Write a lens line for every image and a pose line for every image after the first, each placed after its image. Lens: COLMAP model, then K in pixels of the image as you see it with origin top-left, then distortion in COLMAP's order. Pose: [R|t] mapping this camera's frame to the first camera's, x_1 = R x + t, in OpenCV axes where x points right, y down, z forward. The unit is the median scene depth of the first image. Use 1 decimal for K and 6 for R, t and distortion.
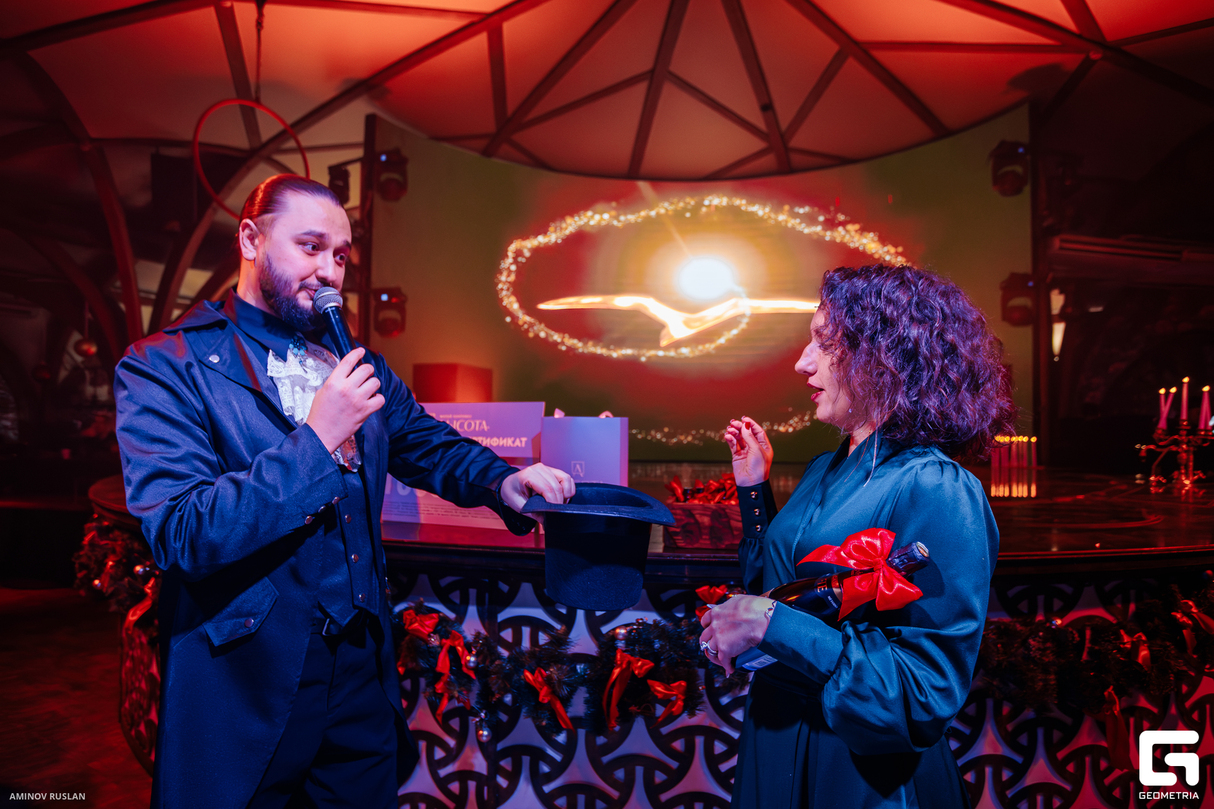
lens RADIAL K [[725.4, 0, 610.9], [0, 725.4, 406.5], [0, 0, 1]] dist [-0.038680, 0.025673]
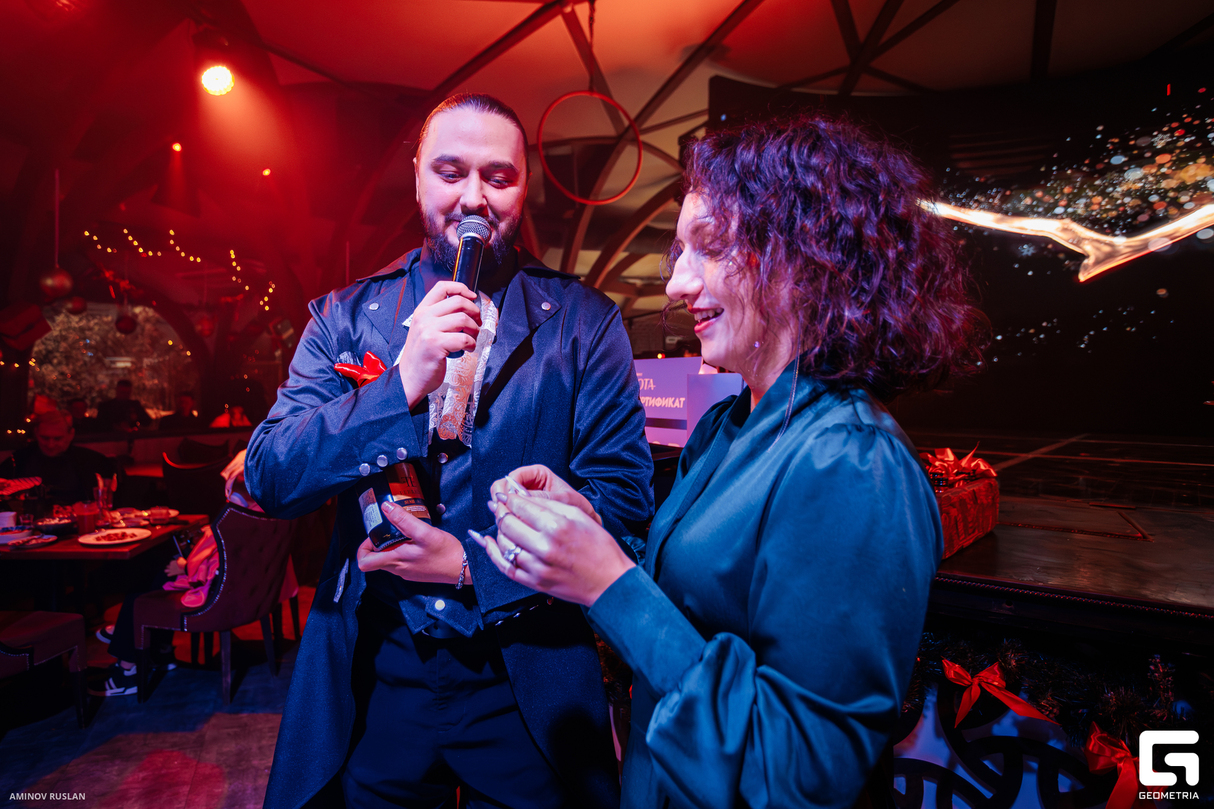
lens RADIAL K [[725.4, 0, 577.7], [0, 725.4, 370.9], [0, 0, 1]] dist [-0.038680, 0.025673]
pose [[0.815235, -0.013928, -0.578962, 0.297354], [0.015961, 0.999871, -0.001579, 0.010004], [0.578910, -0.007953, 0.815353, 0.219624]]
